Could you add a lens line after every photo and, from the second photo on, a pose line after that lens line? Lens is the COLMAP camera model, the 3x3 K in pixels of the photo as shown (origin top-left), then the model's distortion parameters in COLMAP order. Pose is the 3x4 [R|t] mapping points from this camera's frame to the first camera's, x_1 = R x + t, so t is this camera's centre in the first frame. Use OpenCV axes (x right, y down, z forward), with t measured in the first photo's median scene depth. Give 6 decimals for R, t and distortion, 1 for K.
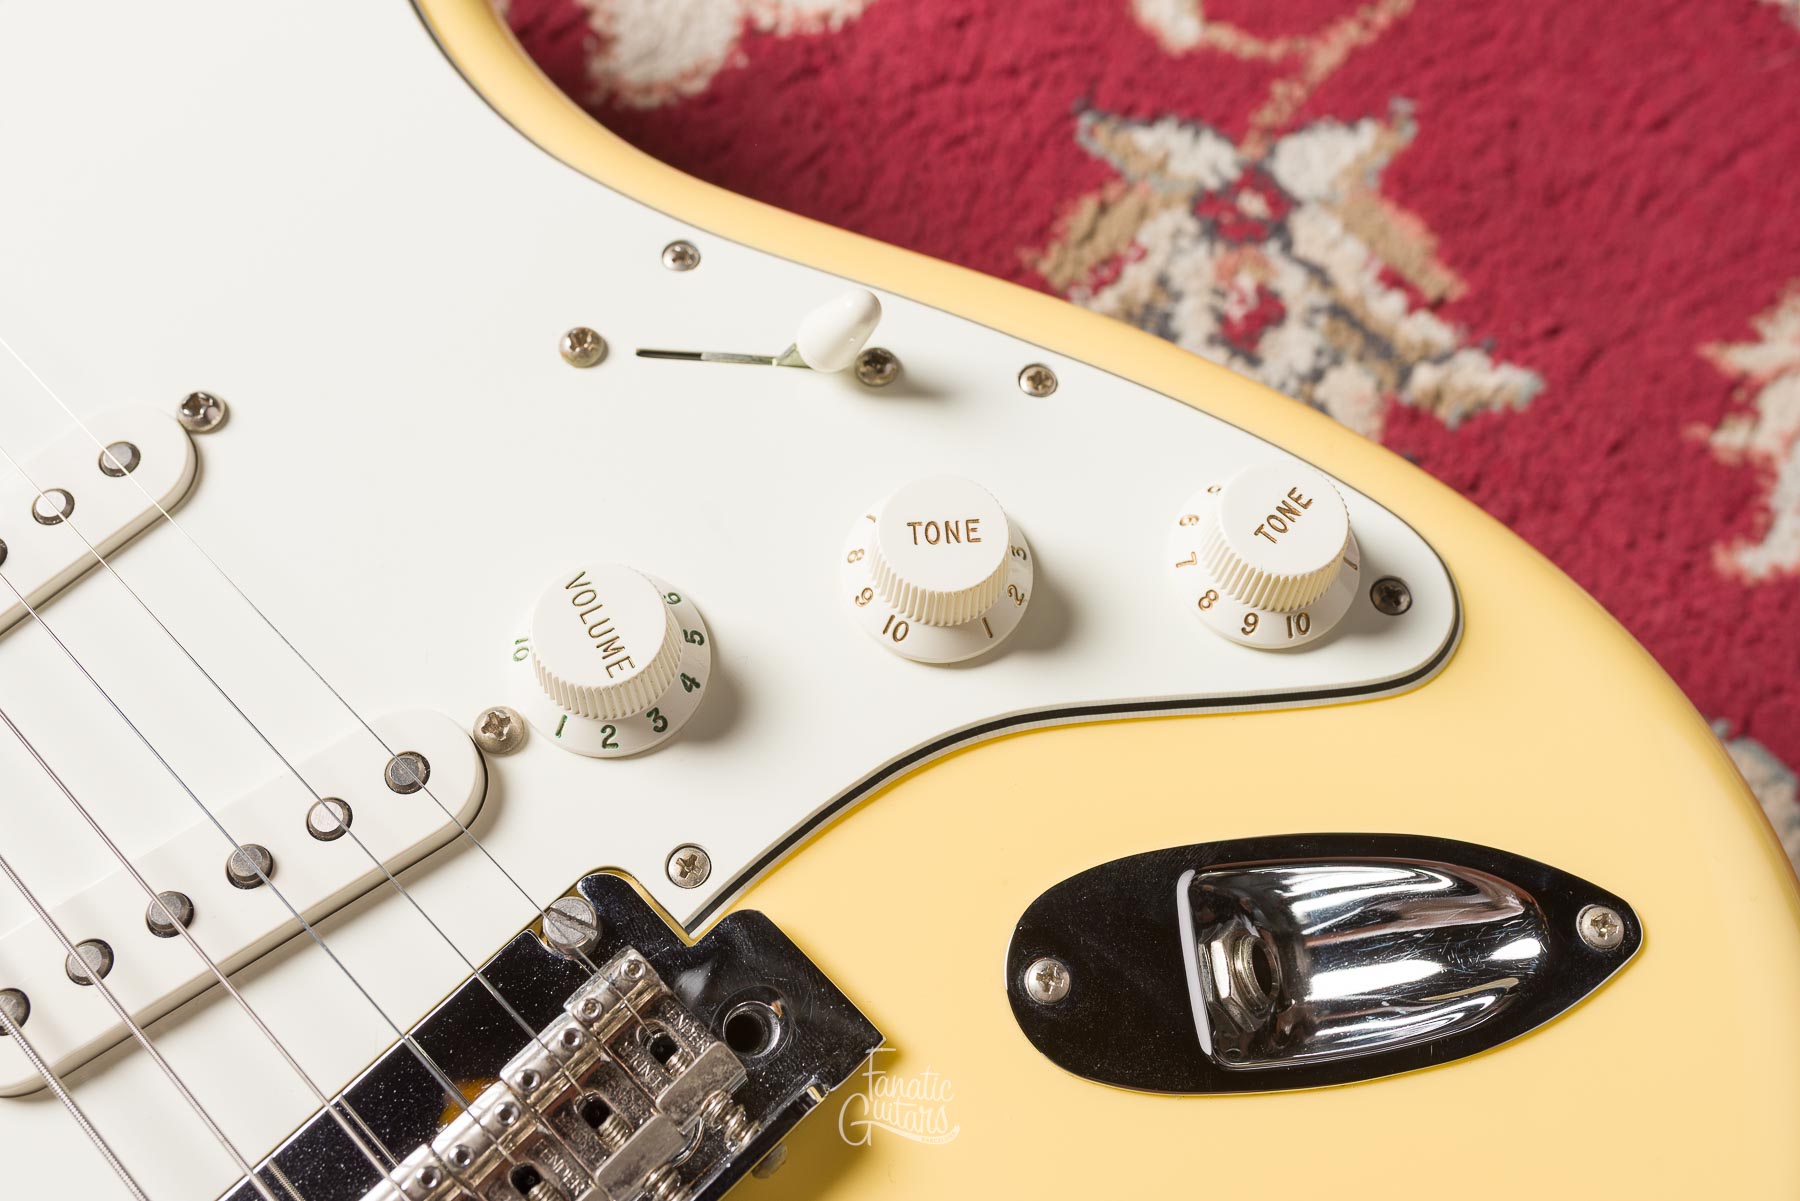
lens RADIAL K [[1840.2, 0, 899.1], [0, 1840.2, 599.5], [0, 0, 1]] dist [0.003633, 0.000000]
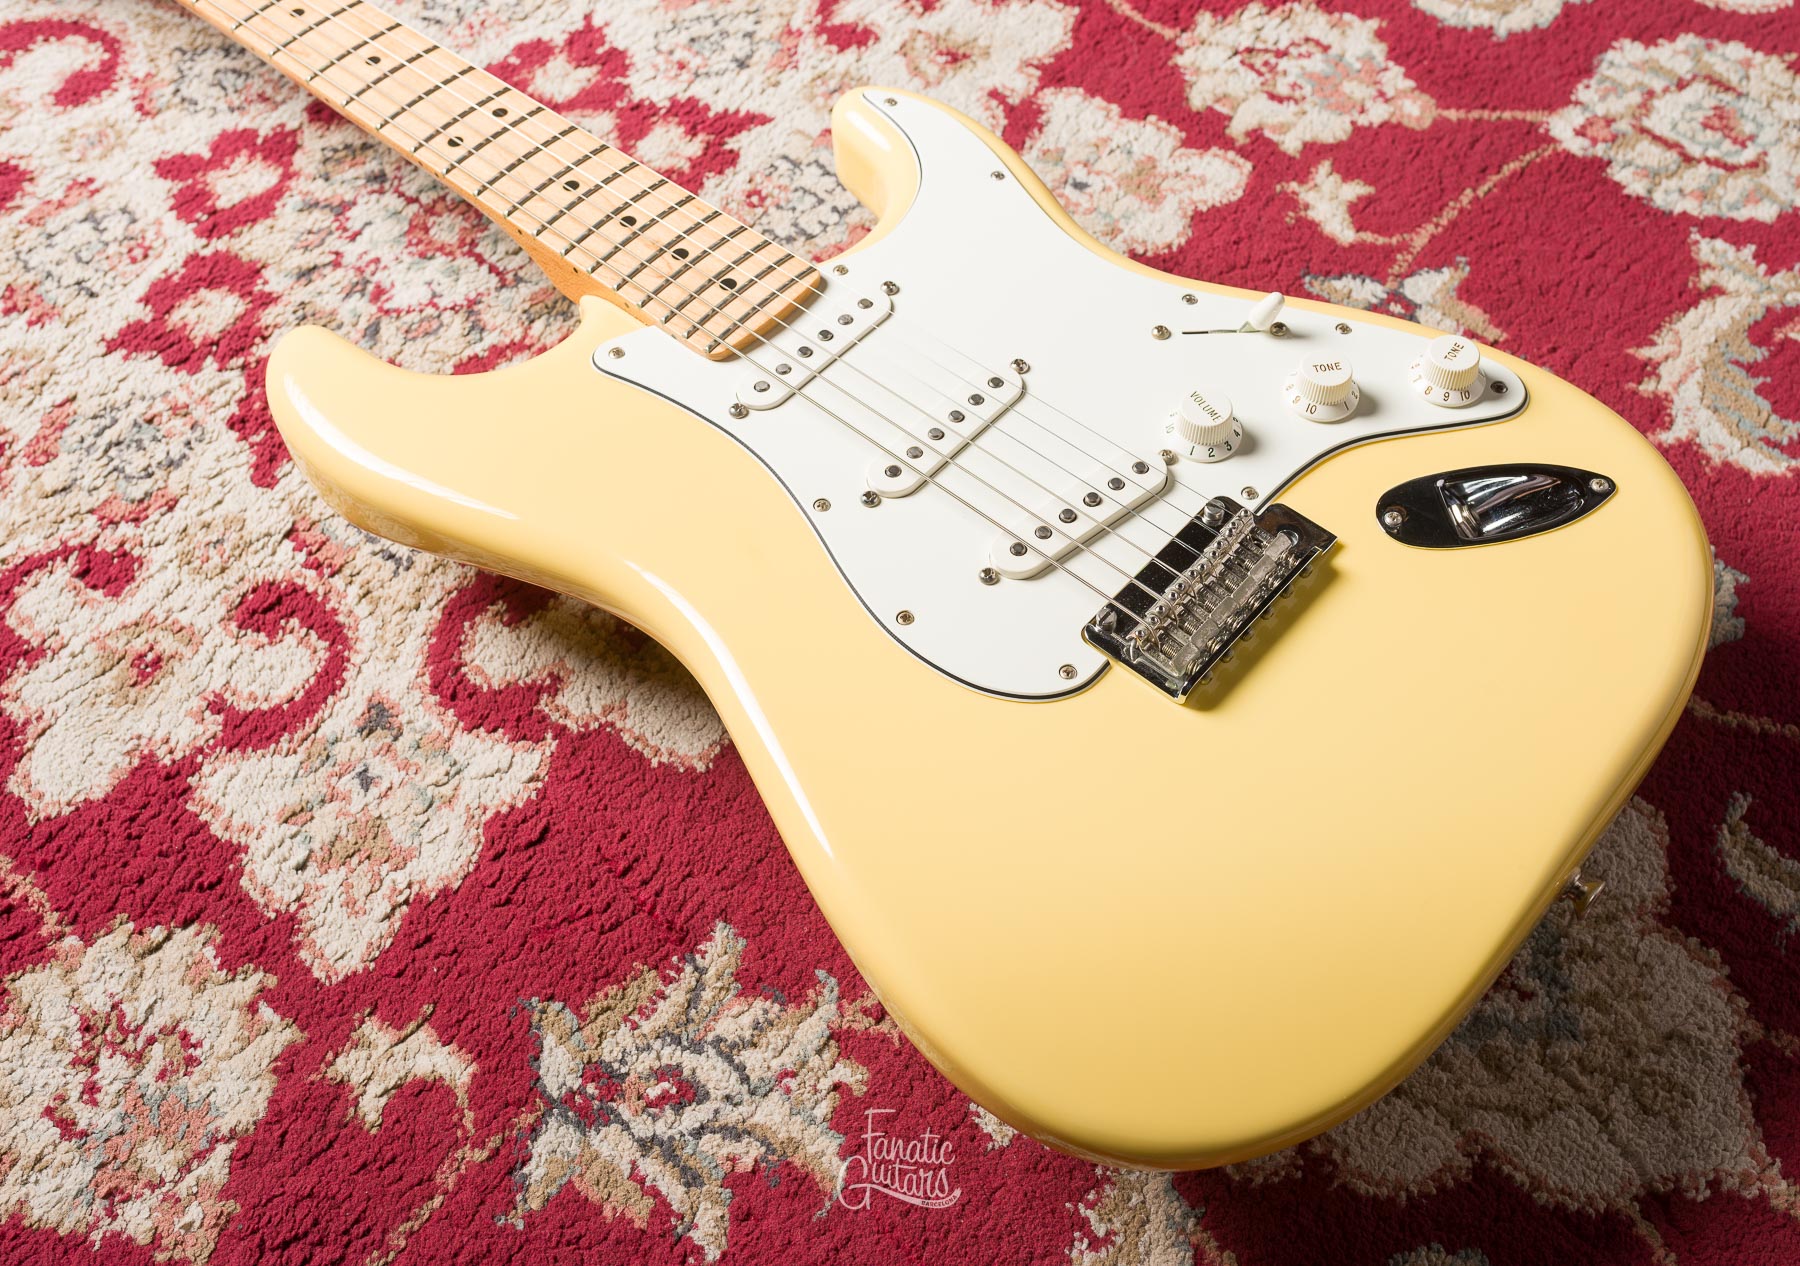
lens RADIAL K [[1834.8, 0, 946.1], [0, 1834.8, 626.9], [0, 0, 1]] dist [0.001542, 0.000000]
pose [[0.995460, -0.095033, 0.005275, -0.363637], [0.094117, 0.974574, -0.203340, 0.517524], [0.014183, 0.202914, 0.979094, -0.962596]]
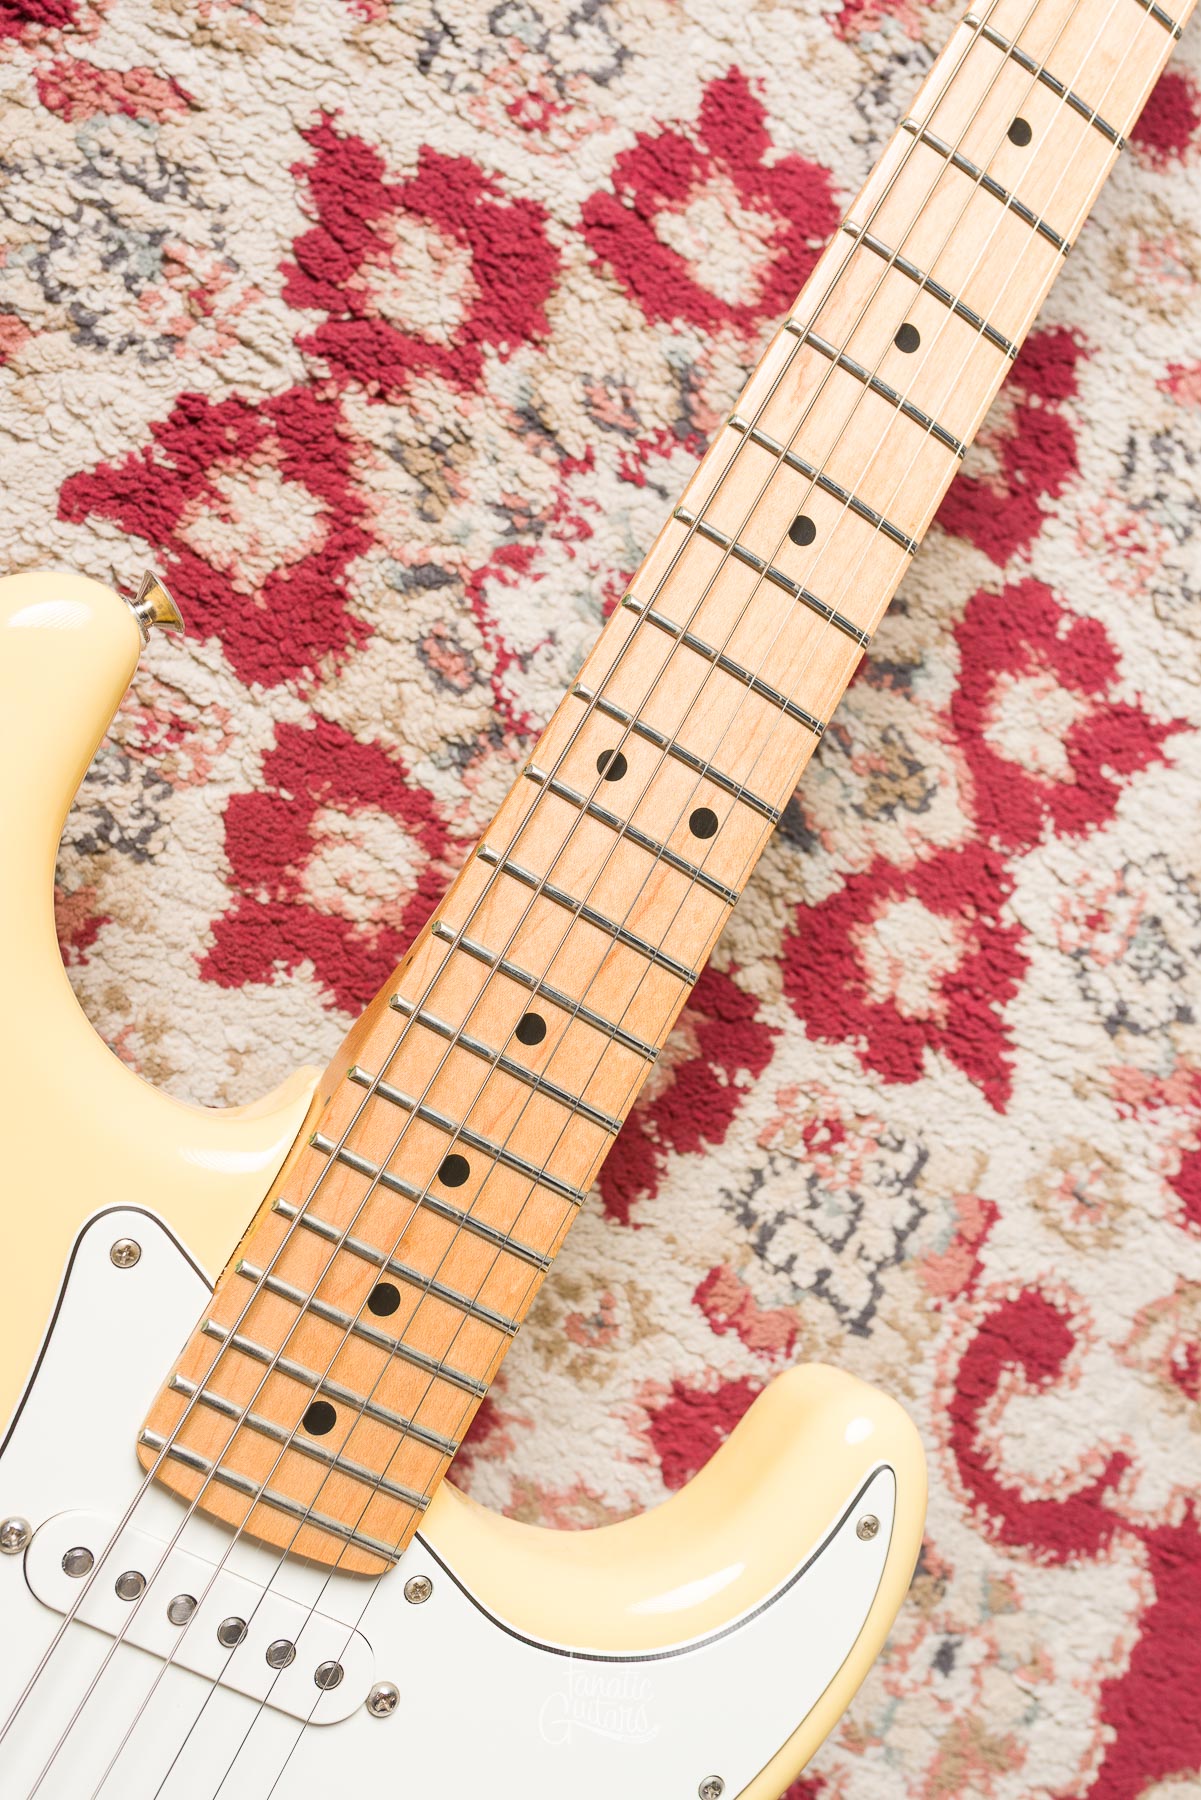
lens RADIAL K [[1777.3, 0, 605.1], [0, 1777.3, 901.3], [0, 0, 1]] dist [0.002783, 0.000000]
pose [[0.268390, 0.962809, 0.031084, -0.777343], [-0.958232, 0.263526, 0.111110, -0.503629], [0.098786, -0.059607, 0.993322, -0.151112]]
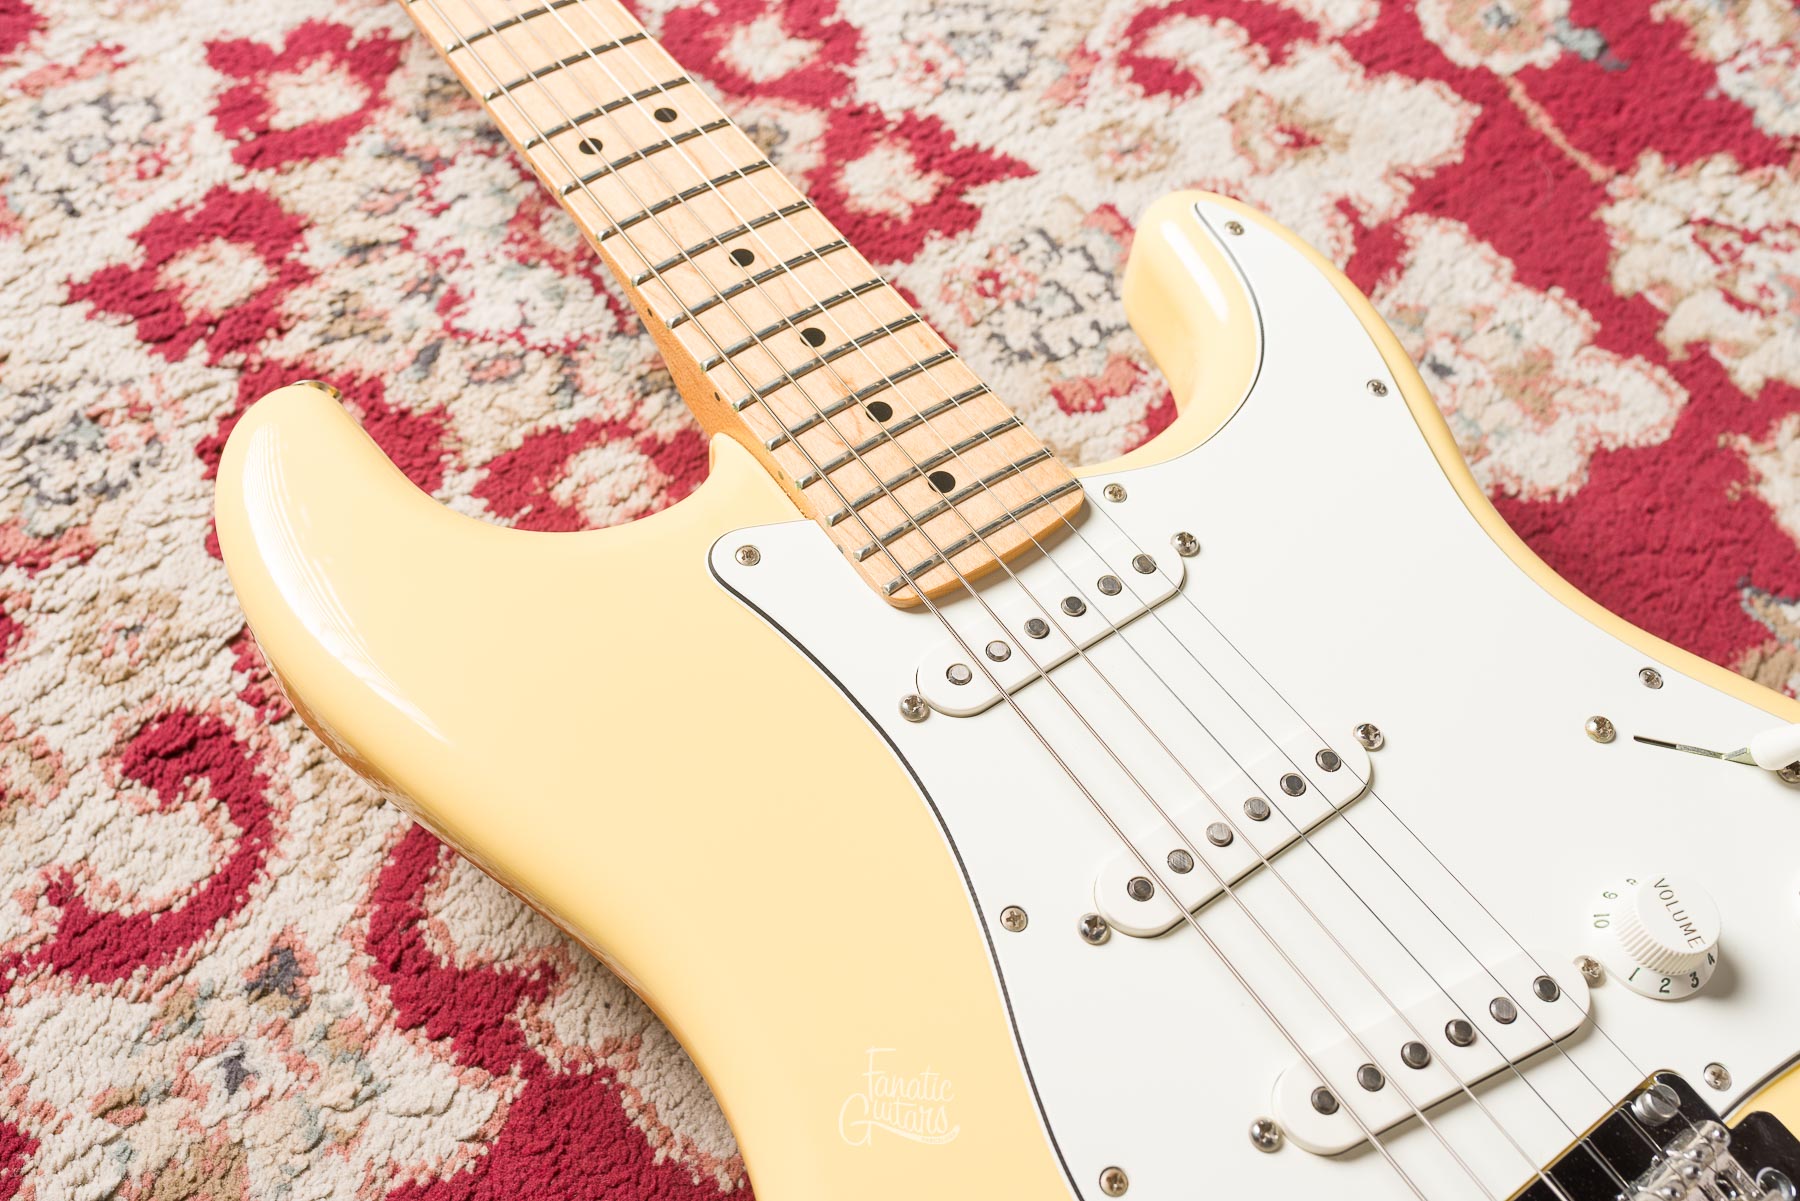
lens RADIAL K [[1777.3, 0, 900.1], [0, 1777.3, 594.9], [0, 0, 1]] dist [0.002783, 0.000000]
pose [[0.988203, 0.144541, -0.050626, -0.493428], [-0.151021, 0.974614, -0.165291, 0.063333], [0.025450, 0.170986, 0.984945, -0.361297]]
